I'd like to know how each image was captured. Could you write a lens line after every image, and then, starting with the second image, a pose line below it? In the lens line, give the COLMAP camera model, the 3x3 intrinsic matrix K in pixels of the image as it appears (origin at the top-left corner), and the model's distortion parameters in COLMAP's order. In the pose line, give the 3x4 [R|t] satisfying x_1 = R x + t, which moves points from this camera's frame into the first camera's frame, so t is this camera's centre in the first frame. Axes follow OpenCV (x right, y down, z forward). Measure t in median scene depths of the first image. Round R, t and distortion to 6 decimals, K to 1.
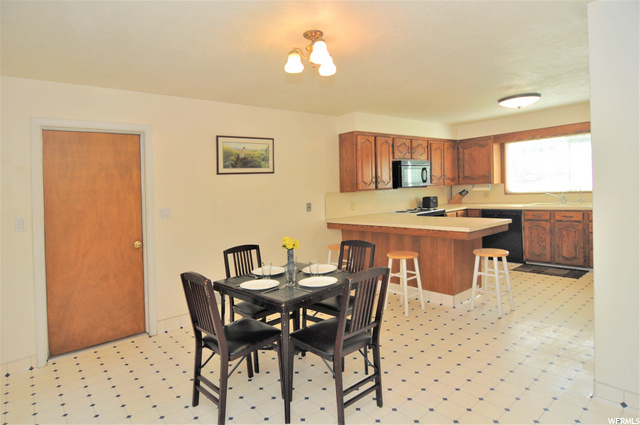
lens RADIAL K [[354.5, 0, 318.5], [0, 354.5, 183.9], [0, 0, 1]] dist [0.000549, -0.000380]
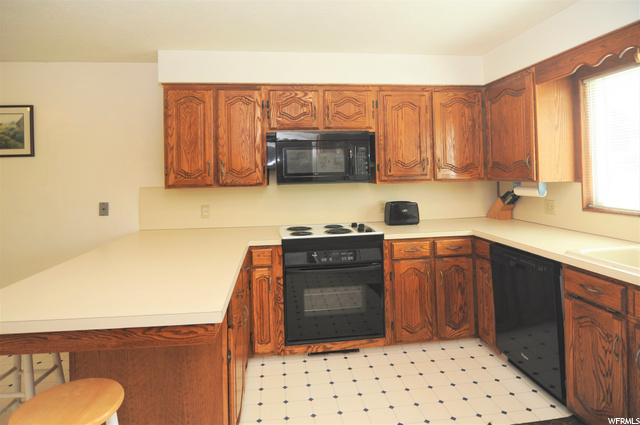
lens RADIAL K [[363.7, 0, 319.8], [0, 363.7, 169.3], [0, 0, 1]] dist [-0.003534, -0.001504]
pose [[0.839050, 0.024454, -0.543504, 0.571249], [-0.015825, 0.999664, 0.020549, -0.022689], [0.543824, -0.008640, 0.839155, 0.572798]]
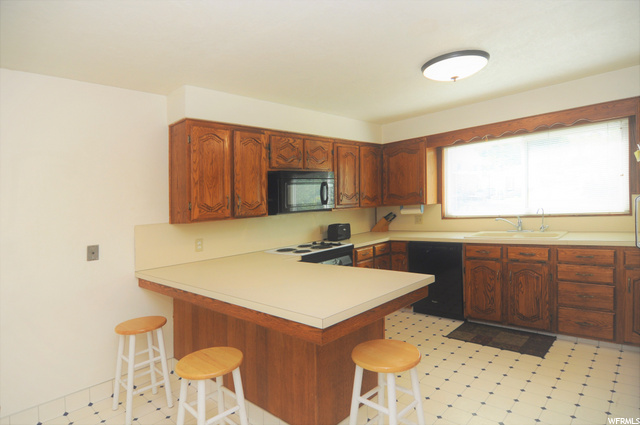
lens RADIAL K [[343.8, 0, 320.0], [0, 343.8, 212.5], [0, 0, 1]] dist [0.002698, 0.000278]
pose [[0.995058, -0.013251, 0.098405, 0.238092], [0.010084, 0.999417, 0.032612, -0.010239], [-0.098779, -0.031458, 0.994612, 0.372410]]
